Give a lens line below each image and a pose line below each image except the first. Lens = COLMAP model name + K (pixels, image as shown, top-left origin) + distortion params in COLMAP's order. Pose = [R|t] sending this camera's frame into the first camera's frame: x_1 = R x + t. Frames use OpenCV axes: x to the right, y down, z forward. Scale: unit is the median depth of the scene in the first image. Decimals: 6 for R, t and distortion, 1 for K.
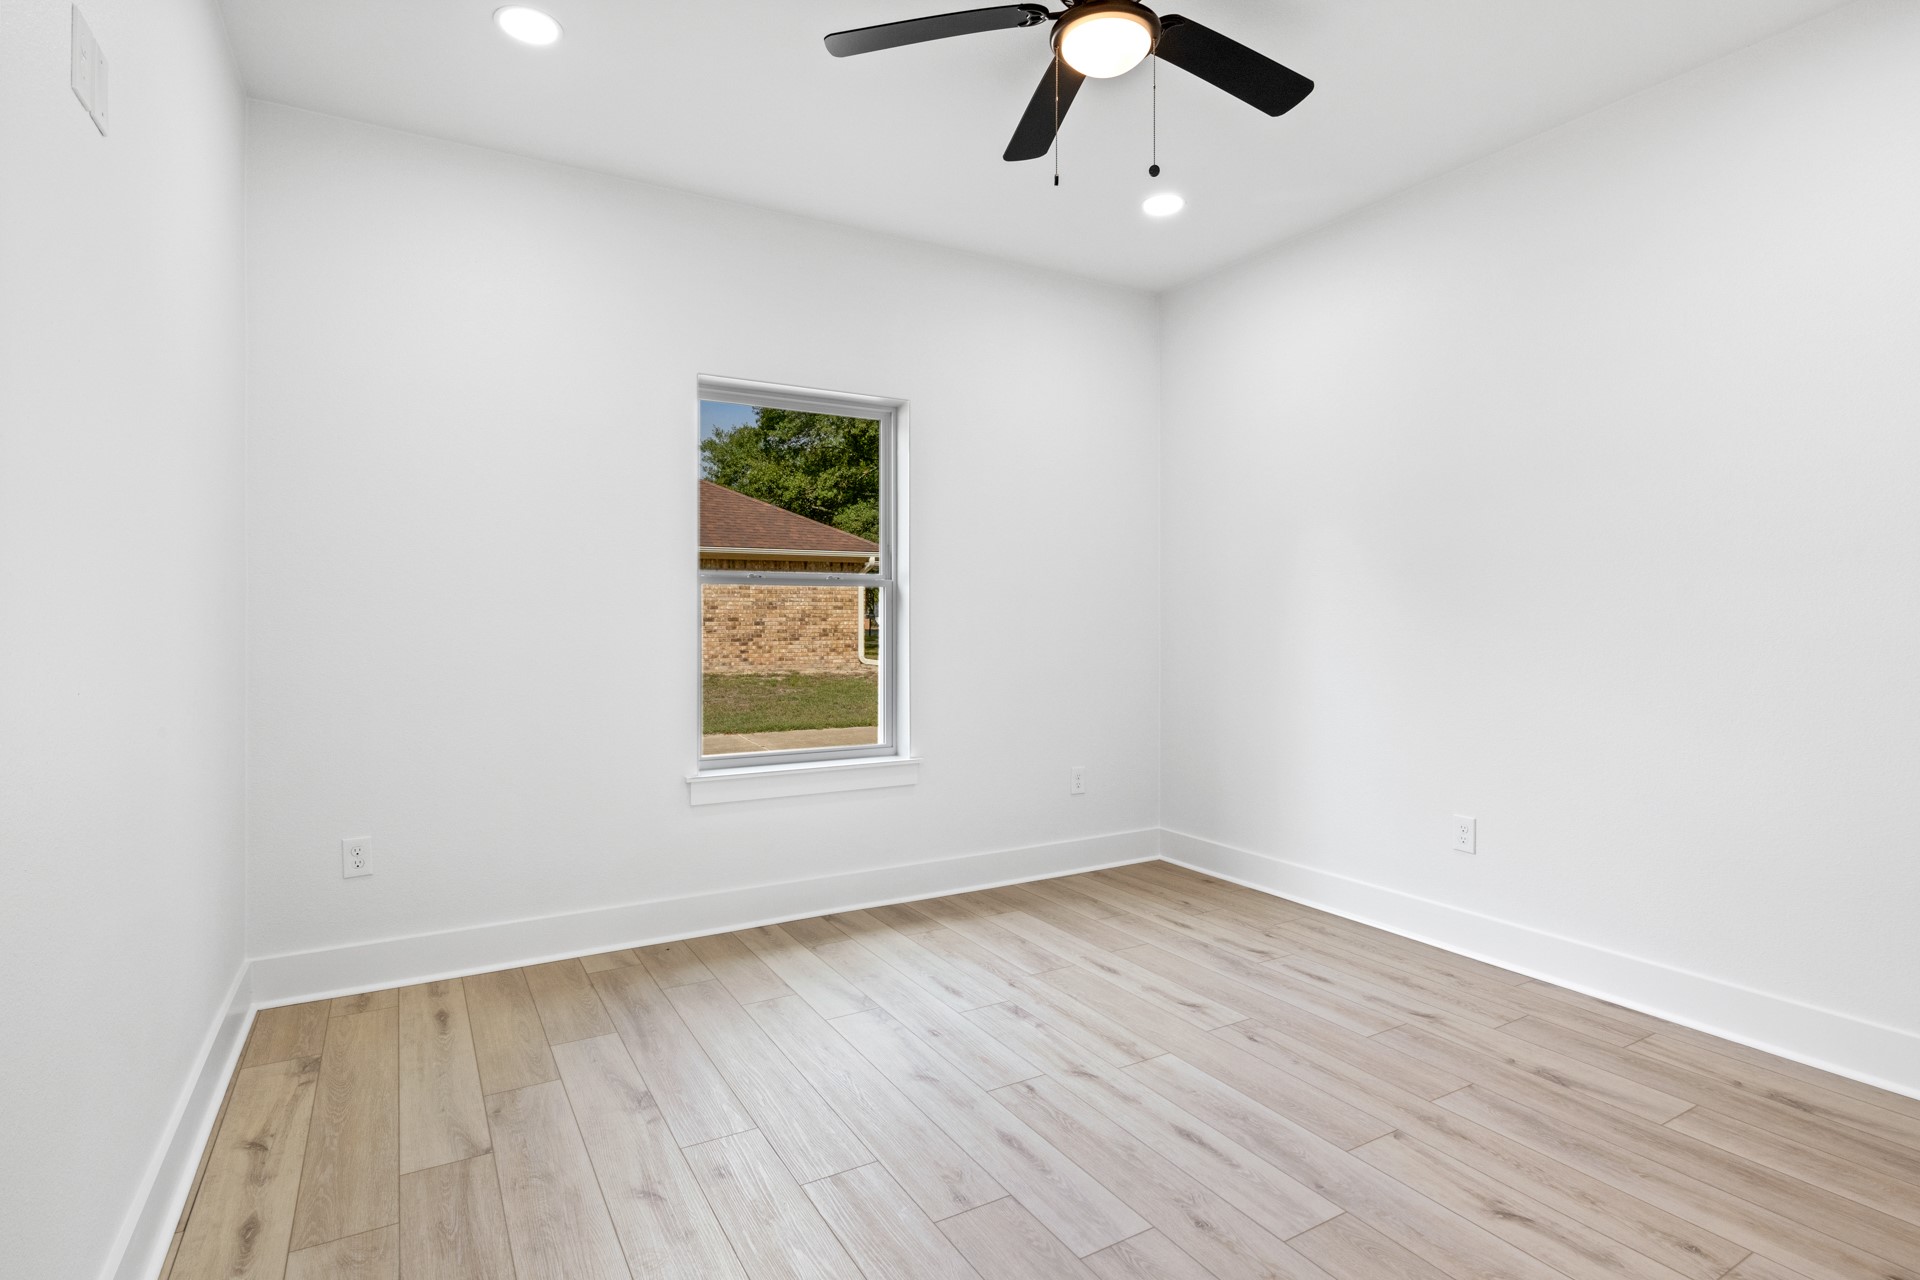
lens RADIAL K [[964.7, 0, 975.4], [0, 964.7, 640.3], [0, 0, 1]] dist [-0.006728, -0.002445]
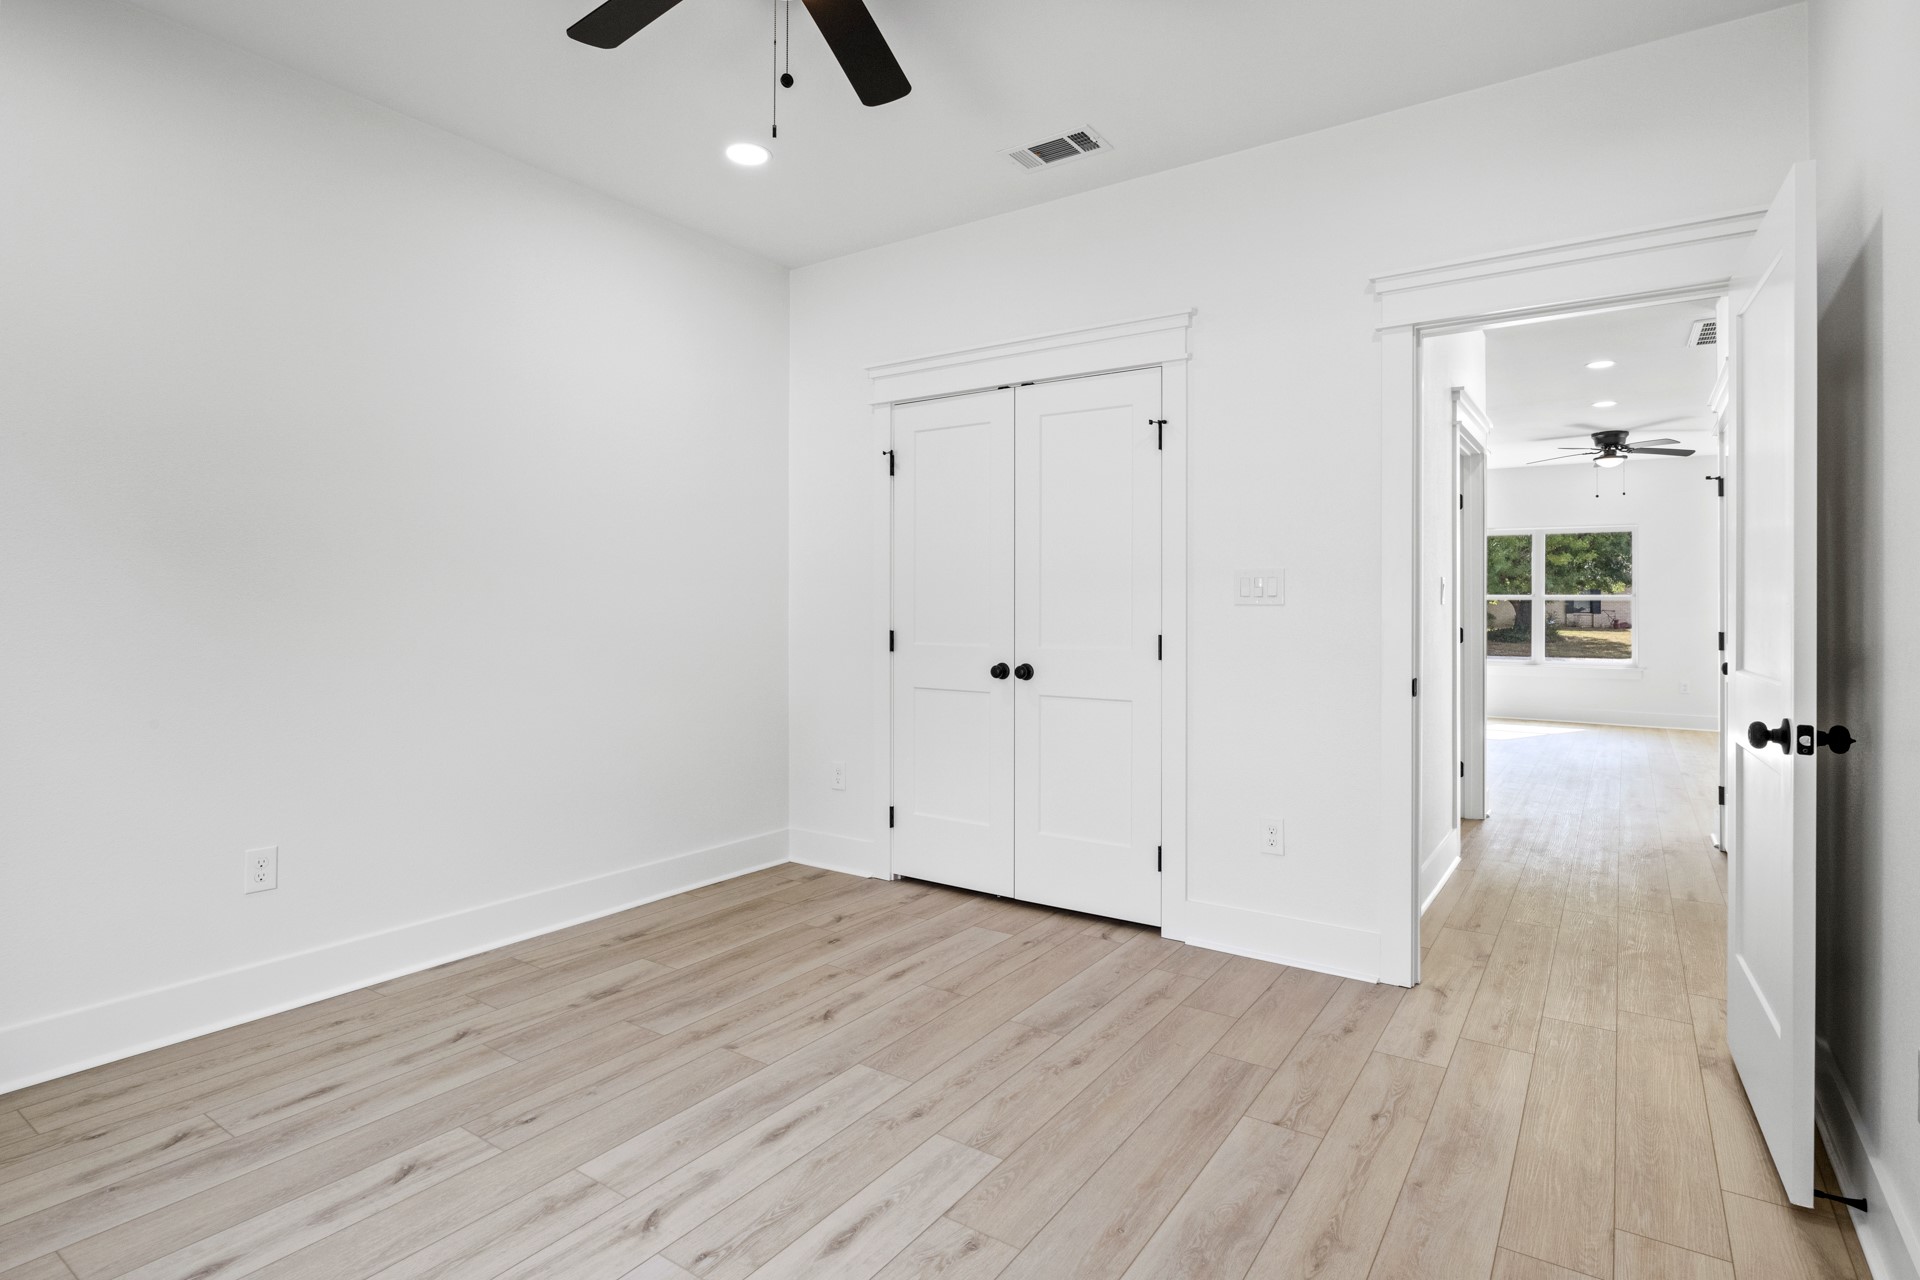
lens RADIAL K [[964.7, 0, 964.1], [0, 964.7, 619.6], [0, 0, 1]] dist [-0.006728, -0.002445]
pose [[-0.417831, -0.011221, 0.908456, -0.608333], [0.020553, 0.999551, 0.021800, -0.019796], [-0.908292, 0.027780, -0.417412, 1.006654]]
